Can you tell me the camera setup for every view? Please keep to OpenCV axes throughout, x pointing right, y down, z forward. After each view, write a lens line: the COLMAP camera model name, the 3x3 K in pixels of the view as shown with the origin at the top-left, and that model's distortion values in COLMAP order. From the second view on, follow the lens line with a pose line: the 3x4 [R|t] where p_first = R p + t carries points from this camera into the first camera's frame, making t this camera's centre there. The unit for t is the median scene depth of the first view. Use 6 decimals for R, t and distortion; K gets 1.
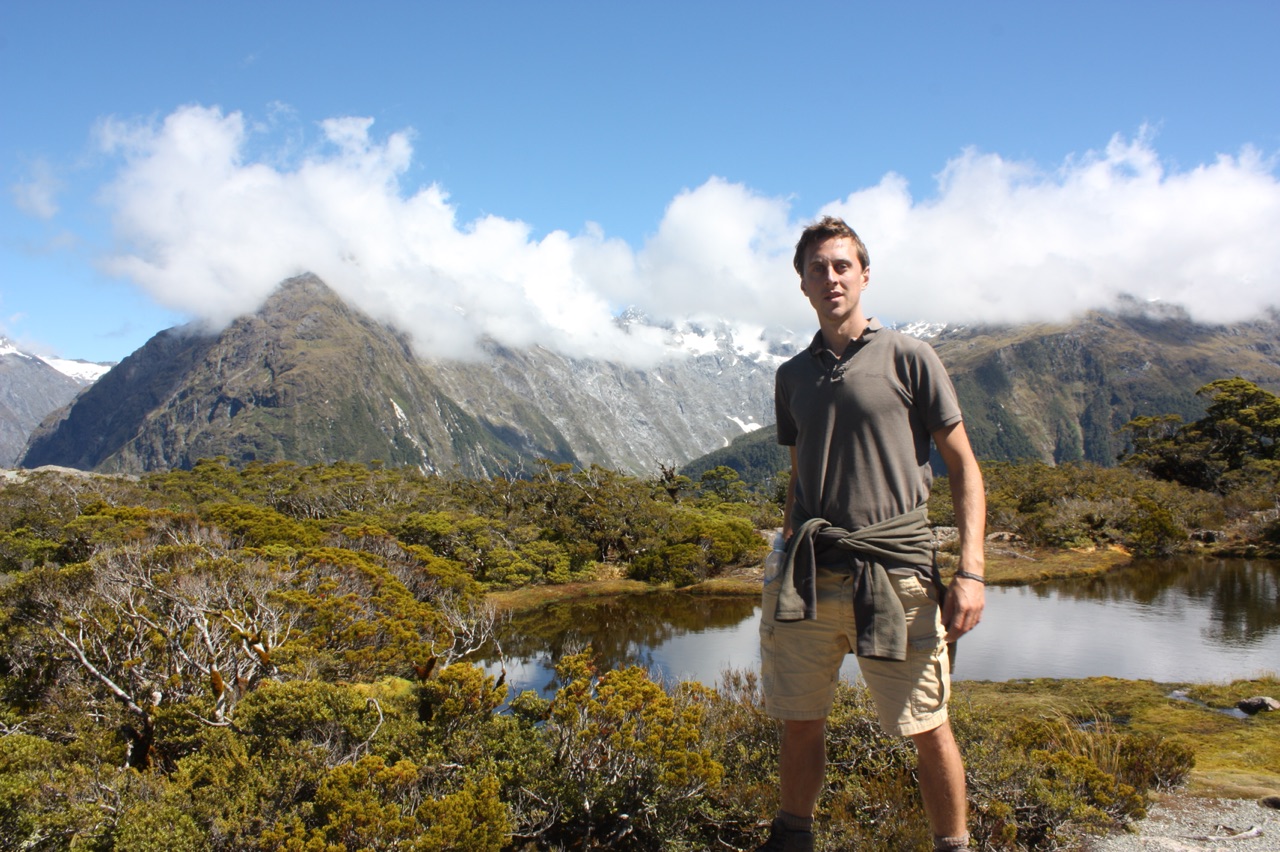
lens RADIAL K [[1027.7, 0, 637.4], [0, 1027.7, 415.5], [0, 0, 1]] dist [-0.176009, 0.139197]
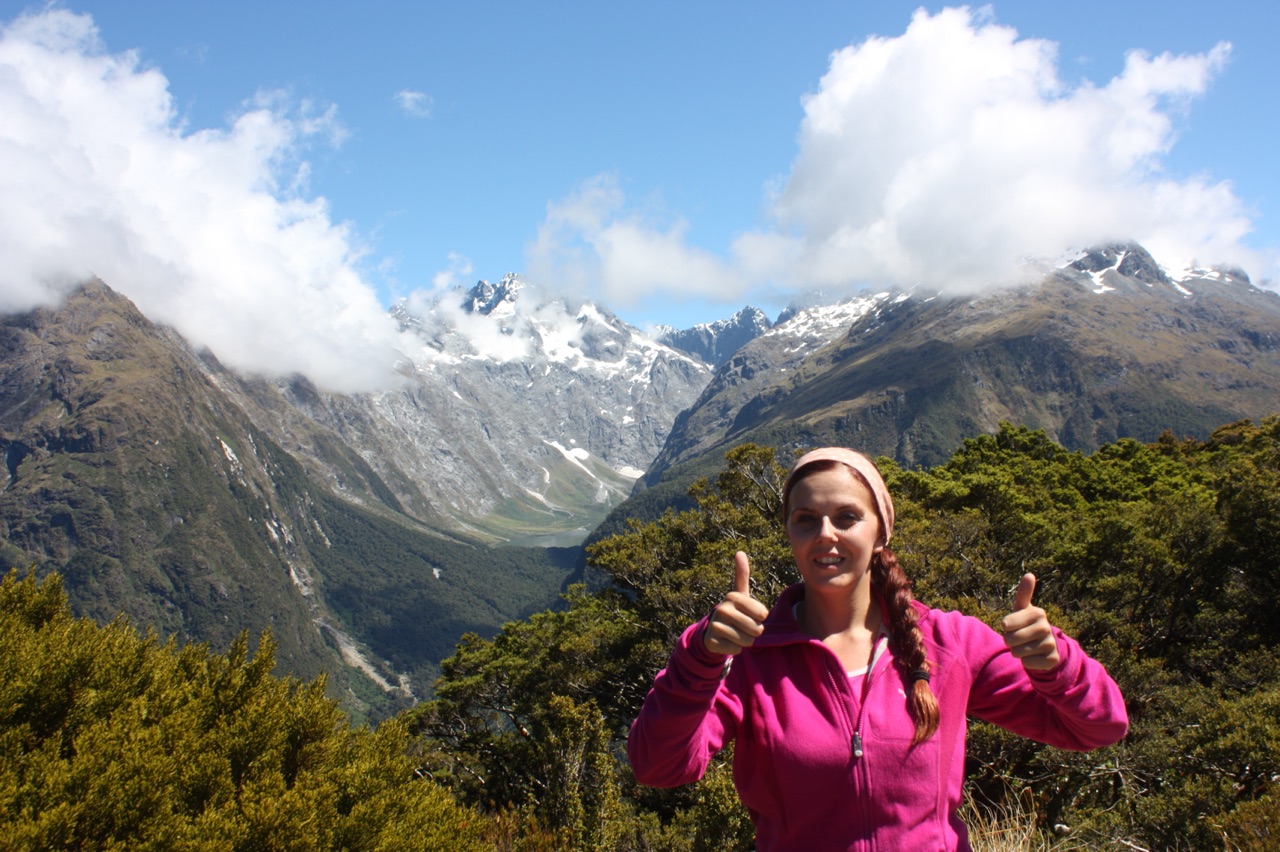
lens RADIAL K [[1356.2, 0, 633.6], [0, 1356.2, 420.3], [0, 0, 1]] dist [-0.094589, 0.000000]
pose [[0.979181, -0.026911, 0.201199, -0.139146], [0.029229, 0.999536, -0.008560, -0.010059], [-0.200875, 0.014262, 0.979513, -0.058488]]
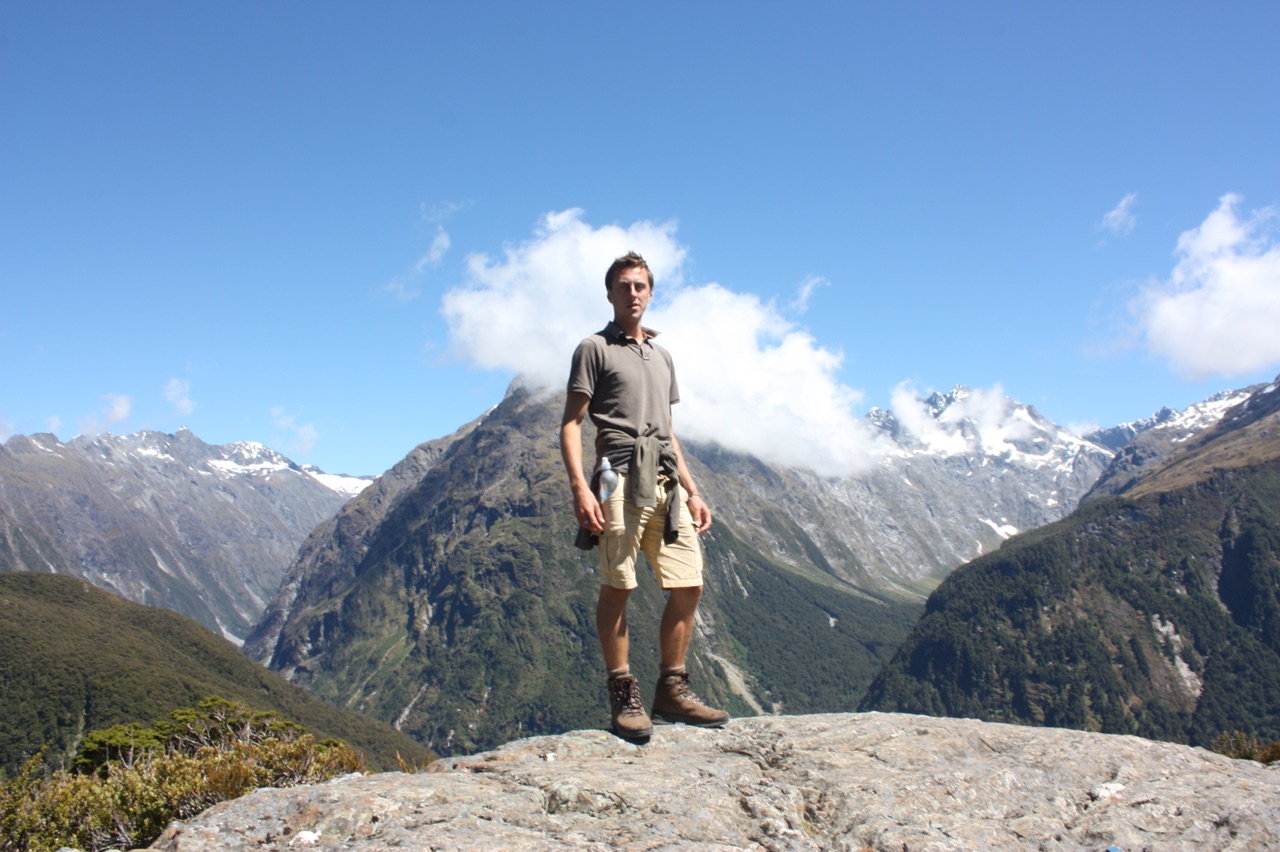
lens RADIAL K [[1027.7, 0, 644.8], [0, 1027.7, 431.7], [0, 0, 1]] dist [-0.176009, 0.139197]
pose [[0.974820, -0.033104, -0.220522, -0.018625], [0.013428, 0.995839, -0.090134, 0.000974], [0.222588, 0.084903, 0.971208, 0.020833]]
